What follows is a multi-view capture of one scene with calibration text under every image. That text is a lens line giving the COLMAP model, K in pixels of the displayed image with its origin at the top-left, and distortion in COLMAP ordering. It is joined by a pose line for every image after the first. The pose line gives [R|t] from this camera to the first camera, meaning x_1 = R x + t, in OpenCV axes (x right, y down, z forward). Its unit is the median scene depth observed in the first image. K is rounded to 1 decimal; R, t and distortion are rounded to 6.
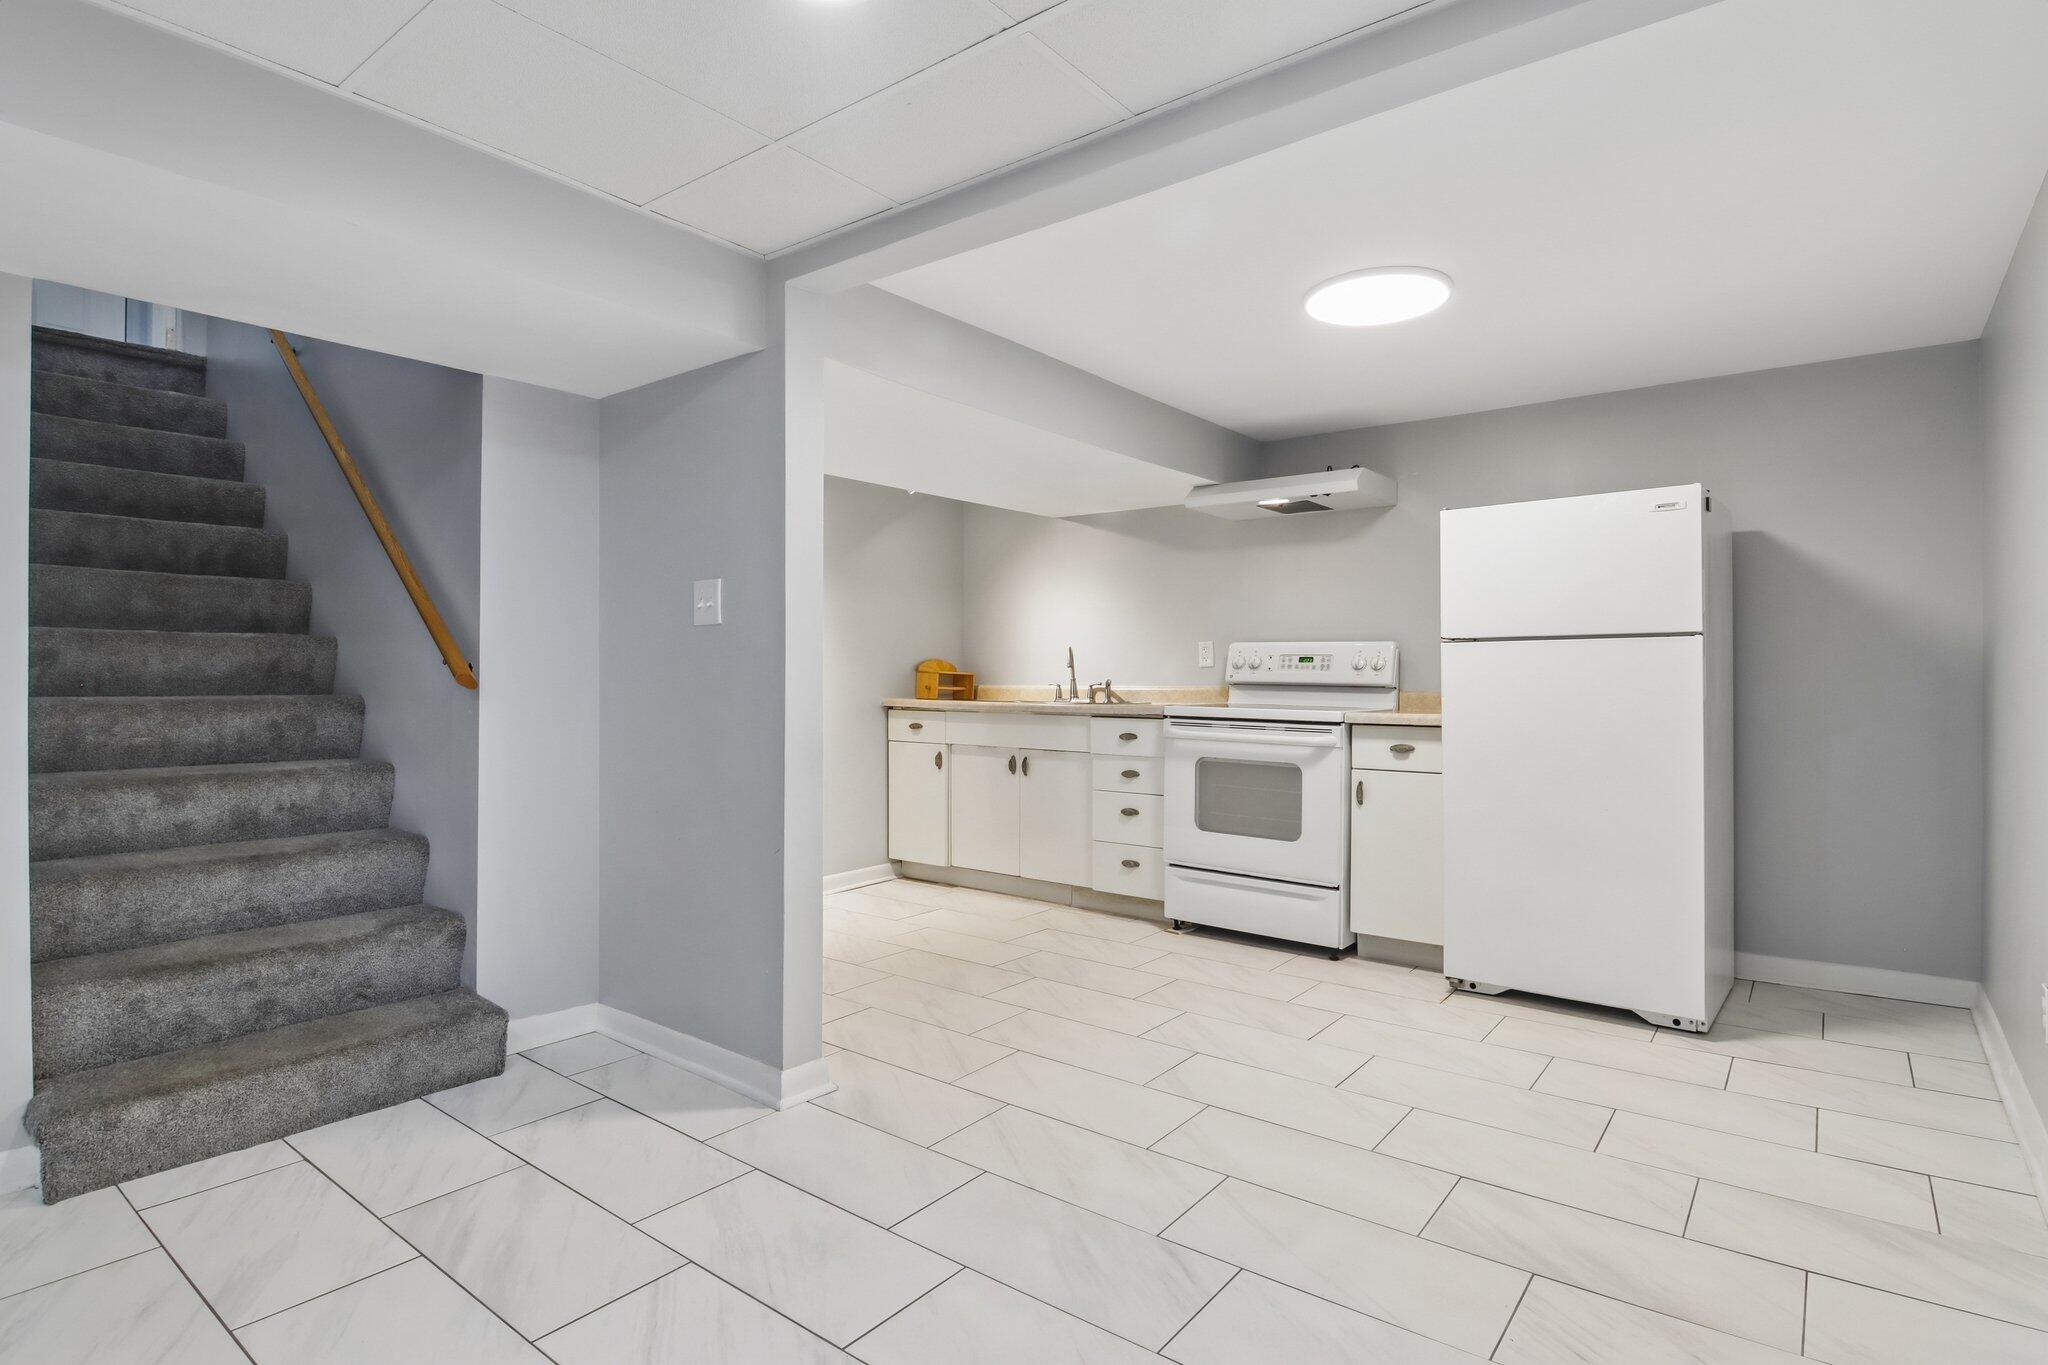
lens RADIAL K [[1043.0, 0, 1018.2], [0, 1043.0, 676.6], [0, 0, 1]] dist [-0.008681, -0.006351]
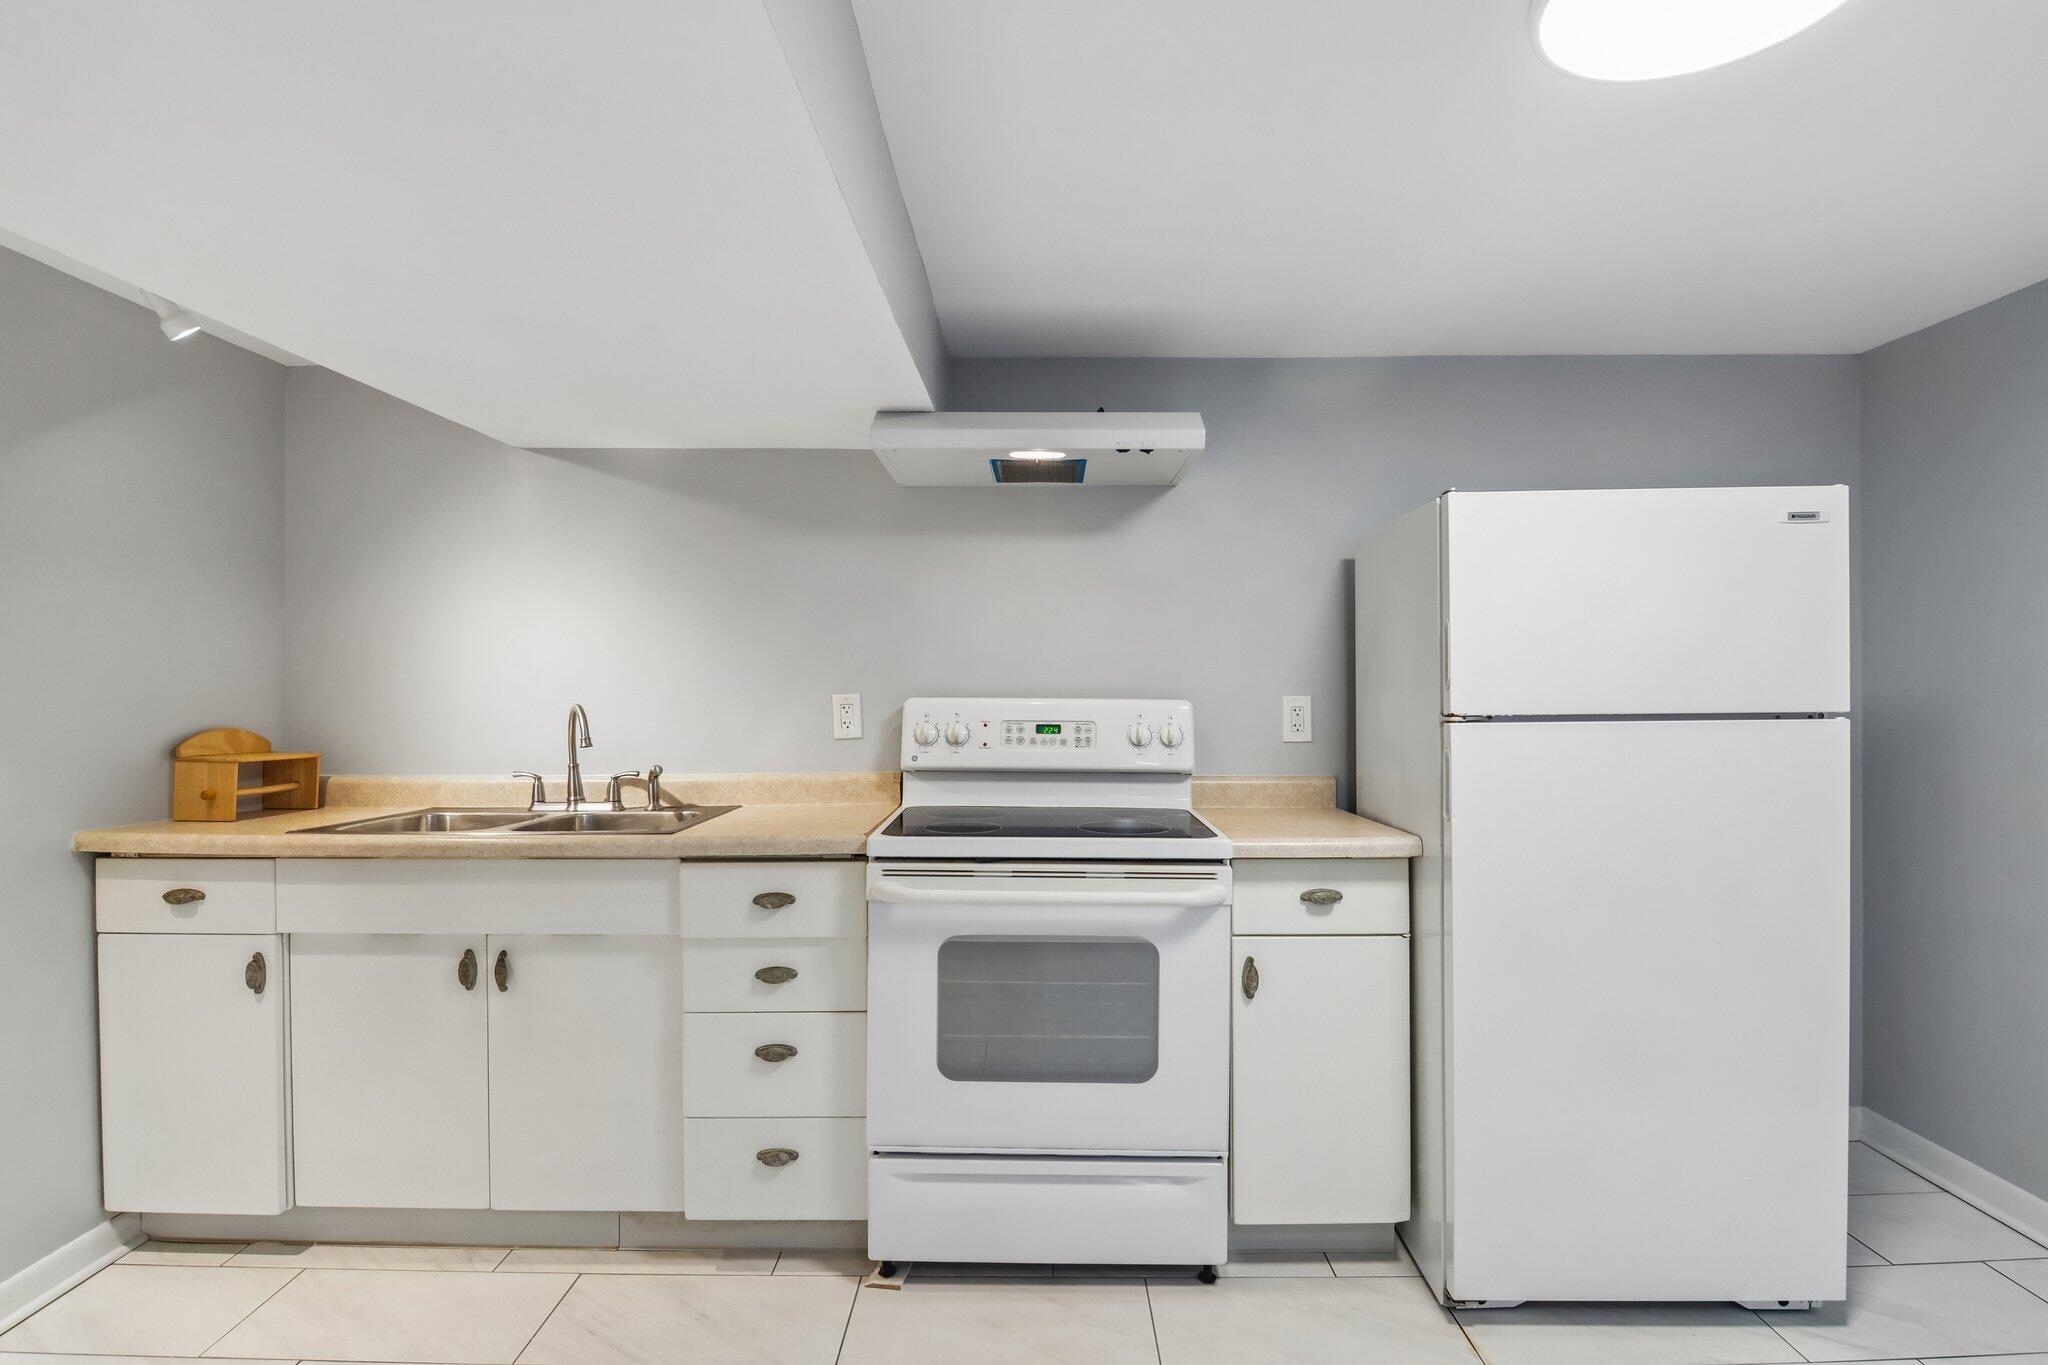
lens RADIAL K [[1043.0, 0, 1032.3], [0, 1043.0, 677.8], [0, 0, 1]] dist [-0.008681, -0.006351]
pose [[0.788331, -0.004560, 0.615235, -0.132165], [0.005520, 0.999985, 0.000339, -0.061607], [-0.615227, 0.003129, 0.788344, 0.720462]]
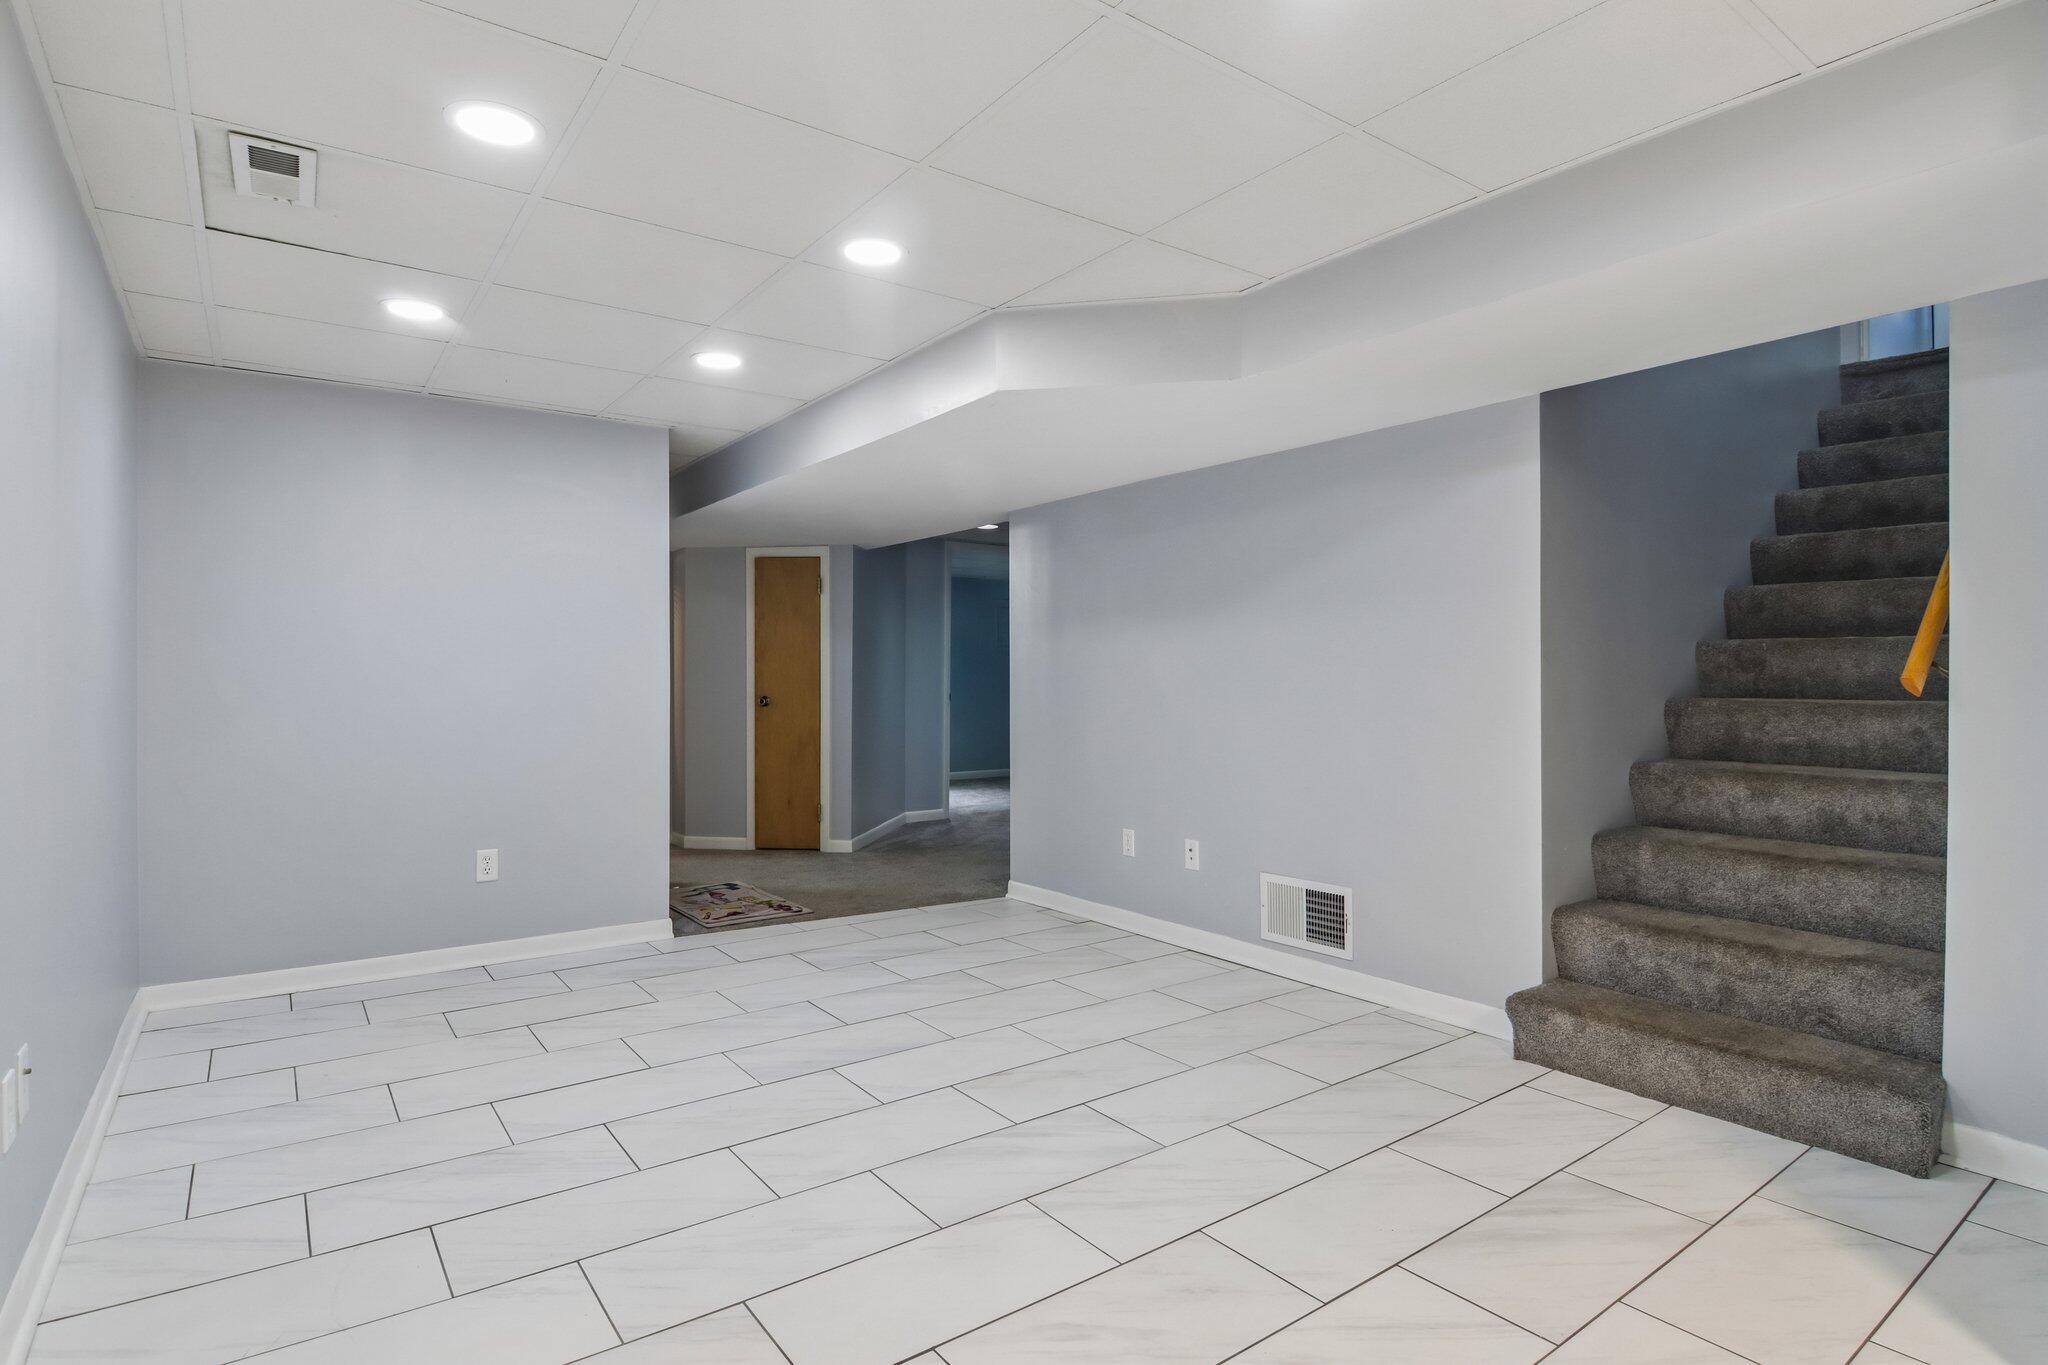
lens RADIAL K [[1043.0, 0, 1033.4], [0, 1043.0, 670.9], [0, 0, 1]] dist [-0.008681, -0.006351]
pose [[-0.266595, -0.009658, -0.963760, 0.365781], [-0.000365, 0.999951, -0.009919, 0.000520], [0.963809, -0.002293, -0.266585, 0.452589]]
